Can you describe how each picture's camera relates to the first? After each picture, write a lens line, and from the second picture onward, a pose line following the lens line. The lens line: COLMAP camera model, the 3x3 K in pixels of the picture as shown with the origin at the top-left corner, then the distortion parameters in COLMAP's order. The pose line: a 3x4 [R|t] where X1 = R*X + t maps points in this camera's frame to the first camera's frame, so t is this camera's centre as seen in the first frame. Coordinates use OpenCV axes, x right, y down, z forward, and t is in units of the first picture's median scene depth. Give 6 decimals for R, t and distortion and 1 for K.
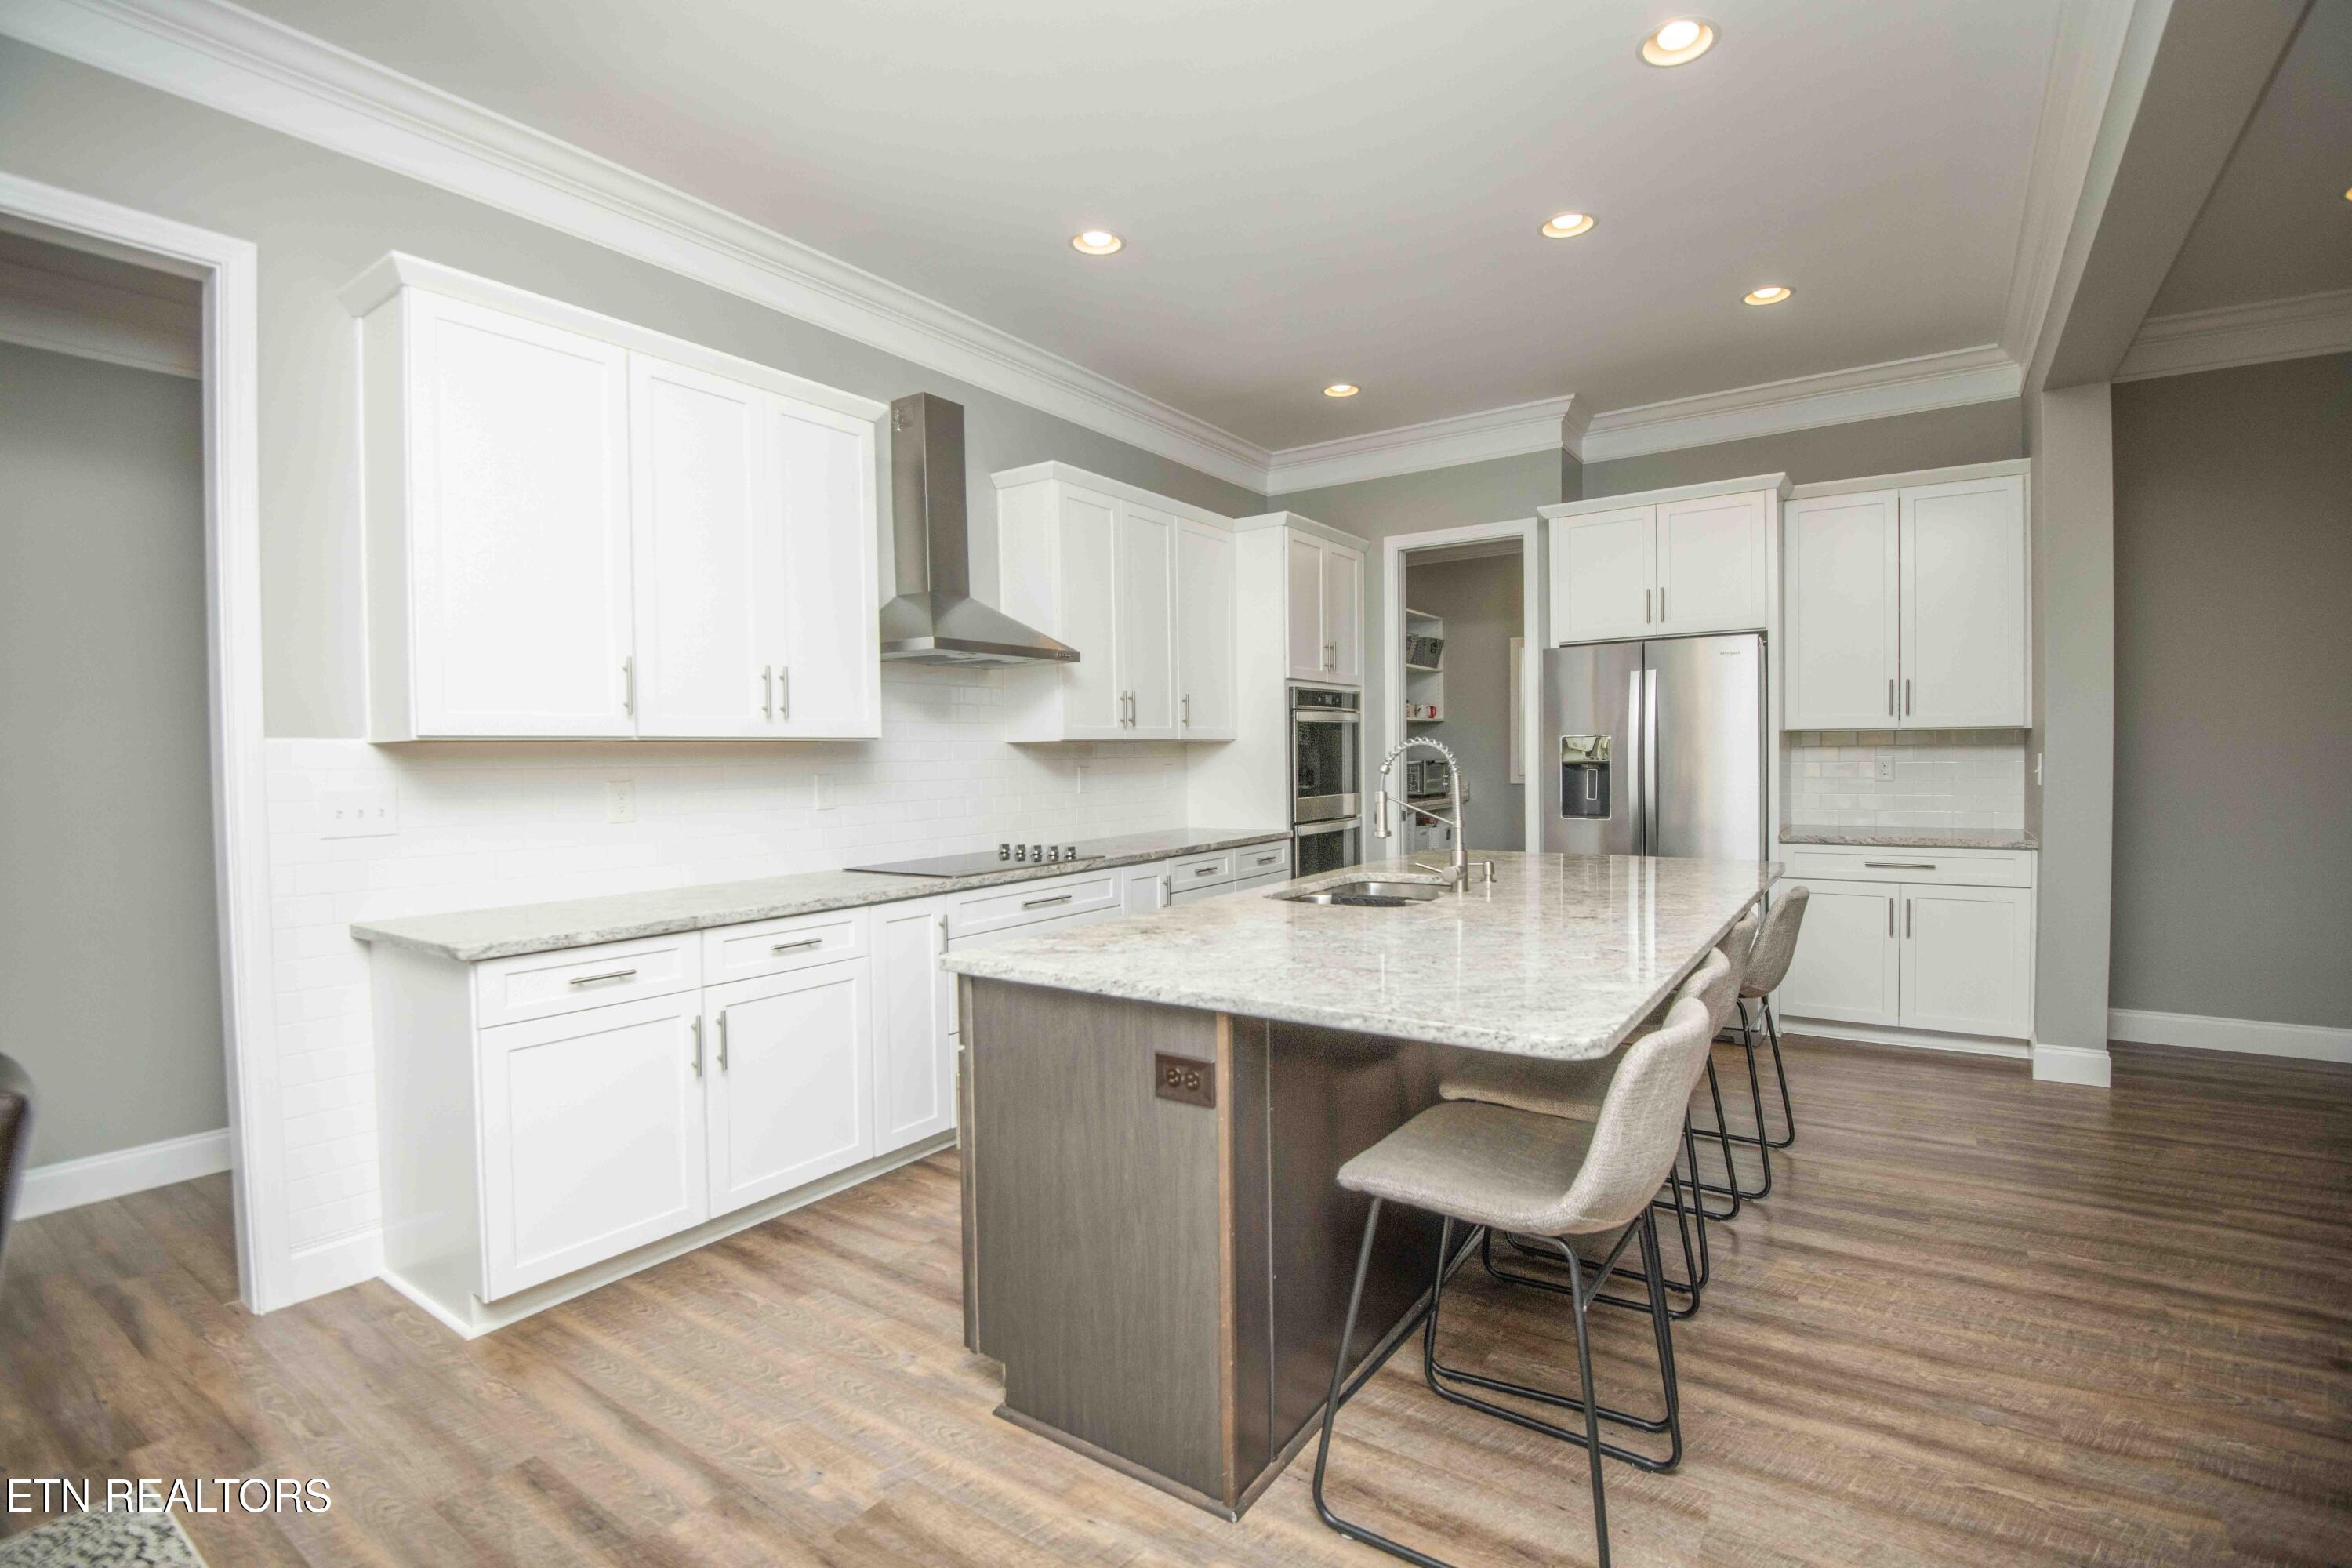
lens RADIAL K [[1086.6, 0, 1182.8], [0, 1086.6, 772.1], [0, 0, 1]] dist [-0.000685, -0.030203]
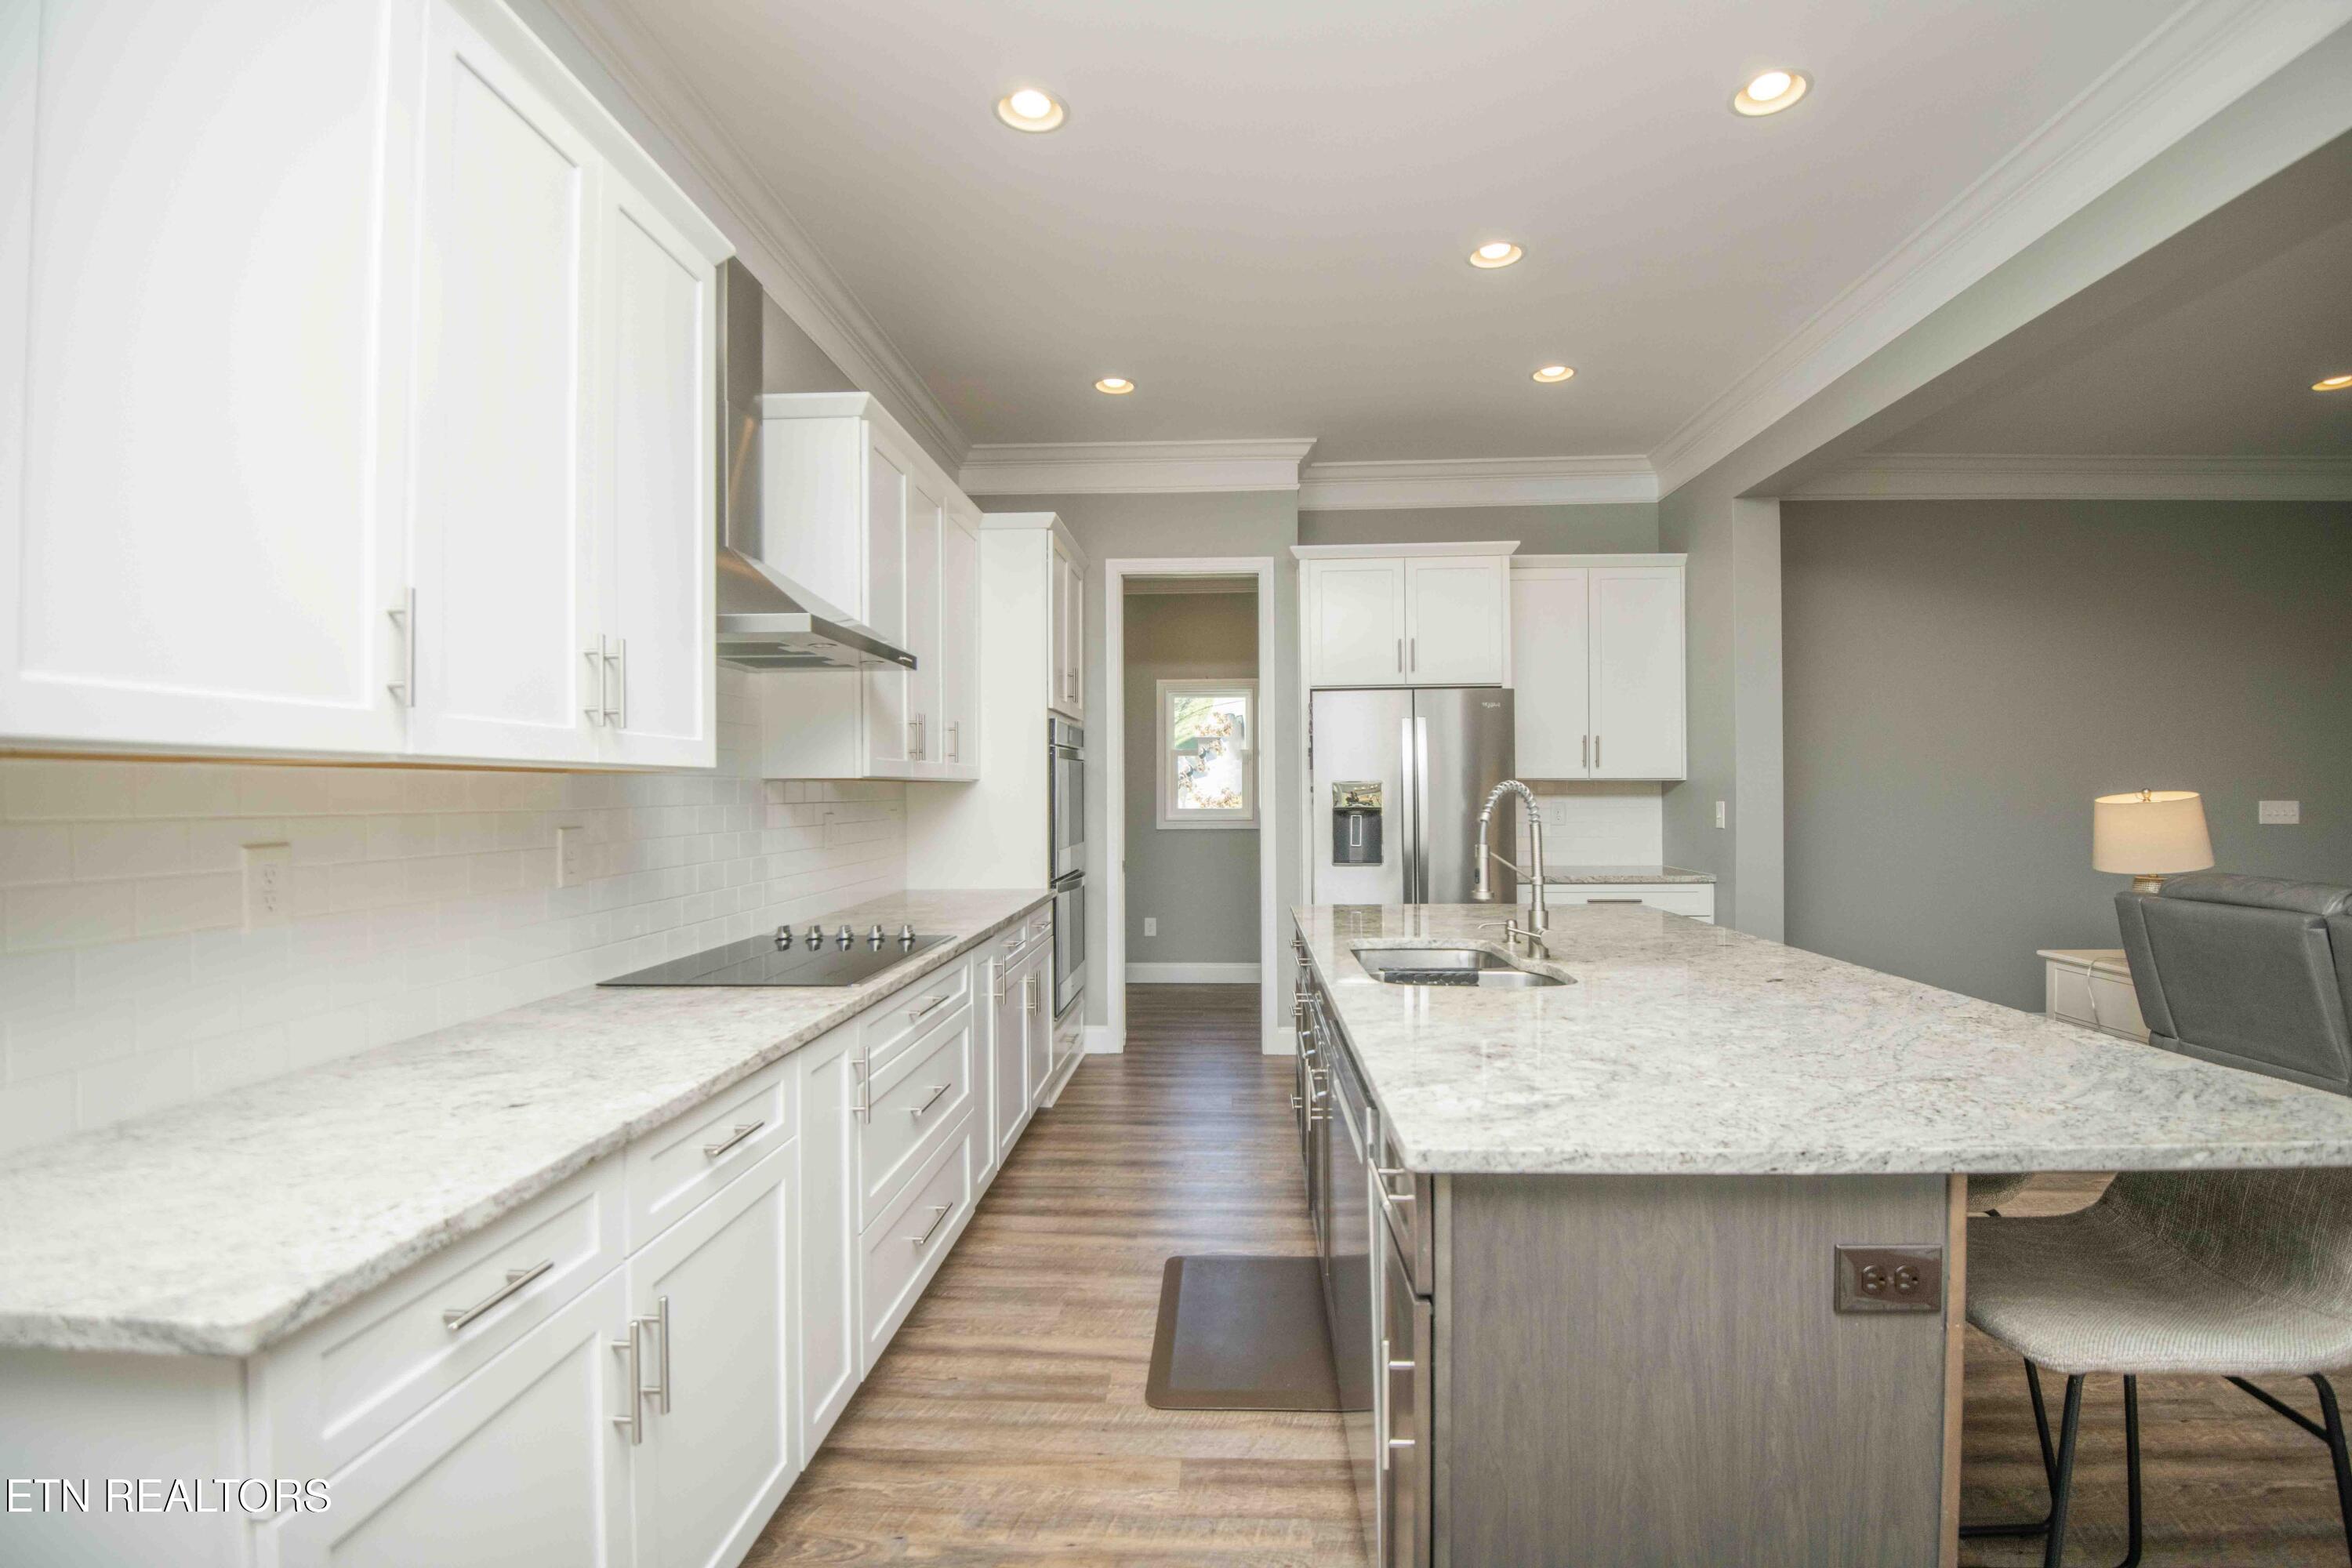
lens RADIAL K [[1076.1, 0, 1186.4], [0, 1076.1, 784.8], [0, 0, 1]] dist [-0.006418, -0.016827]
pose [[0.850118, 0.012226, 0.526450, -0.291889], [0.003599, 0.999572, -0.029024, -0.003042], [-0.526580, 0.026569, 0.849711, 0.266976]]
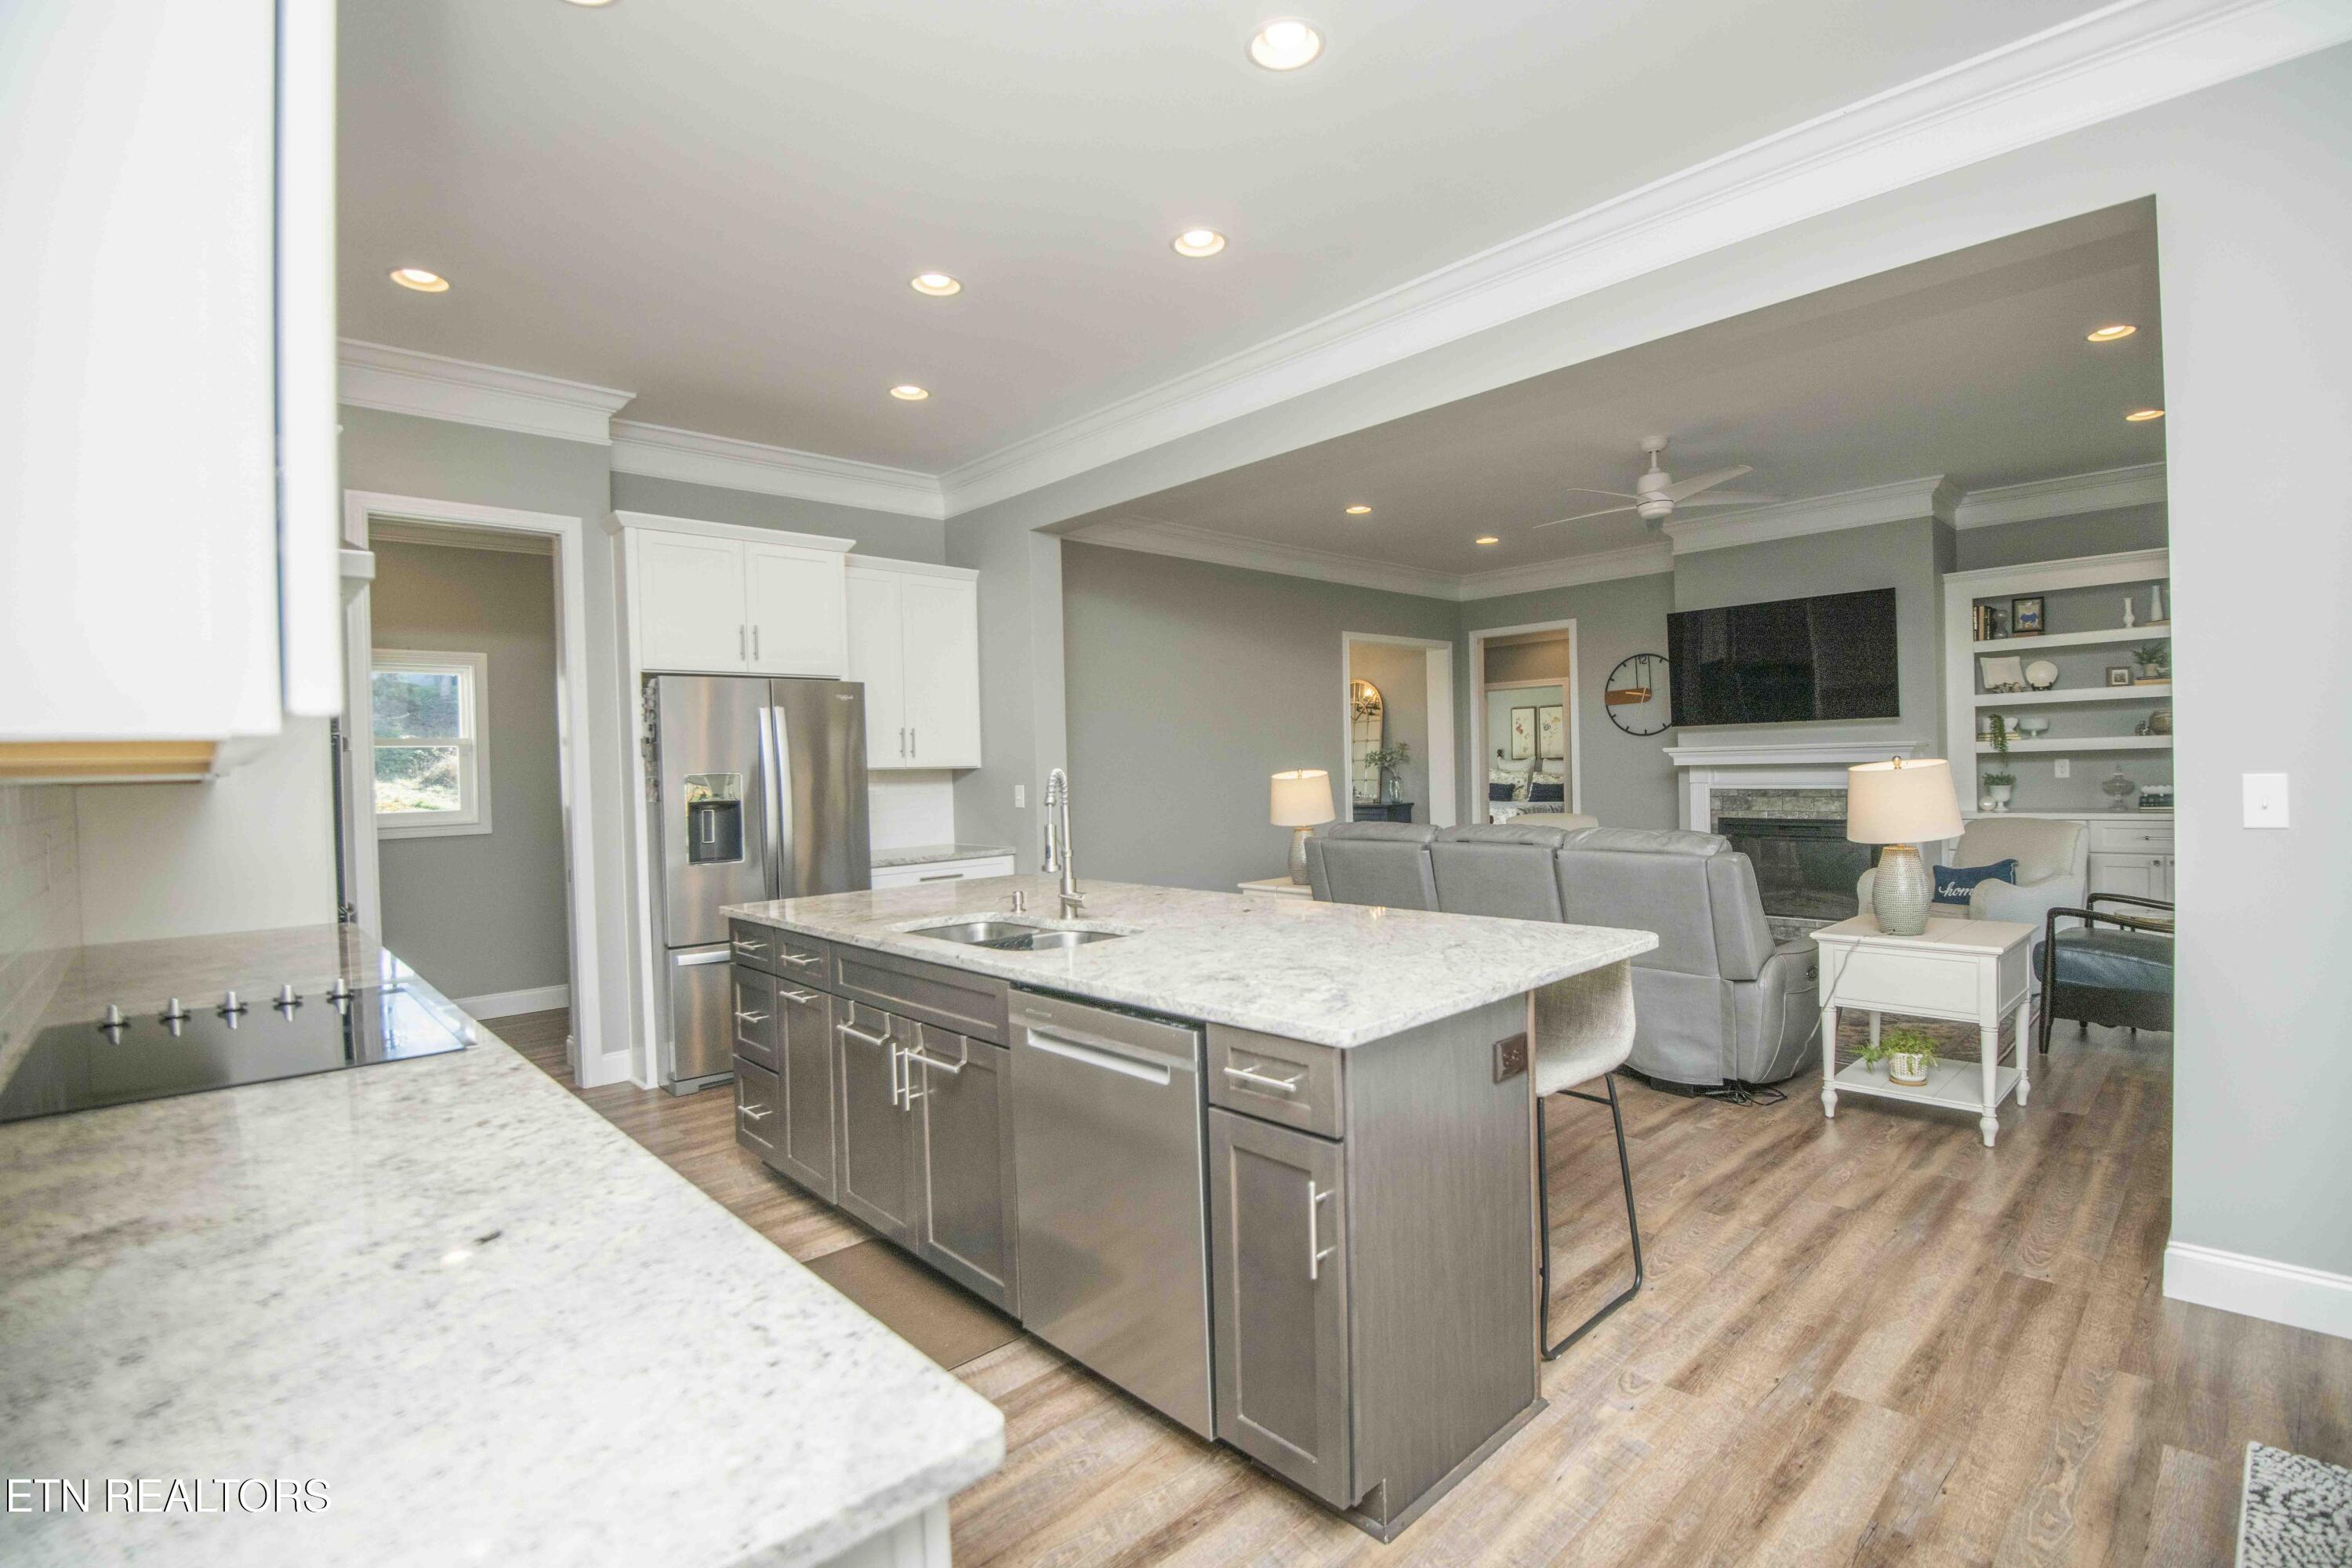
lens RADIAL K [[1076.1, 0, 1186.4], [0, 1076.1, 784.8], [0, 0, 1]] dist [-0.006418, -0.016827]
pose [[0.202426, -0.008188, 0.979263, -0.476939], [0.040724, 0.999170, -0.000064, -0.007677], [-0.978450, 0.039893, 0.202592, 0.442752]]
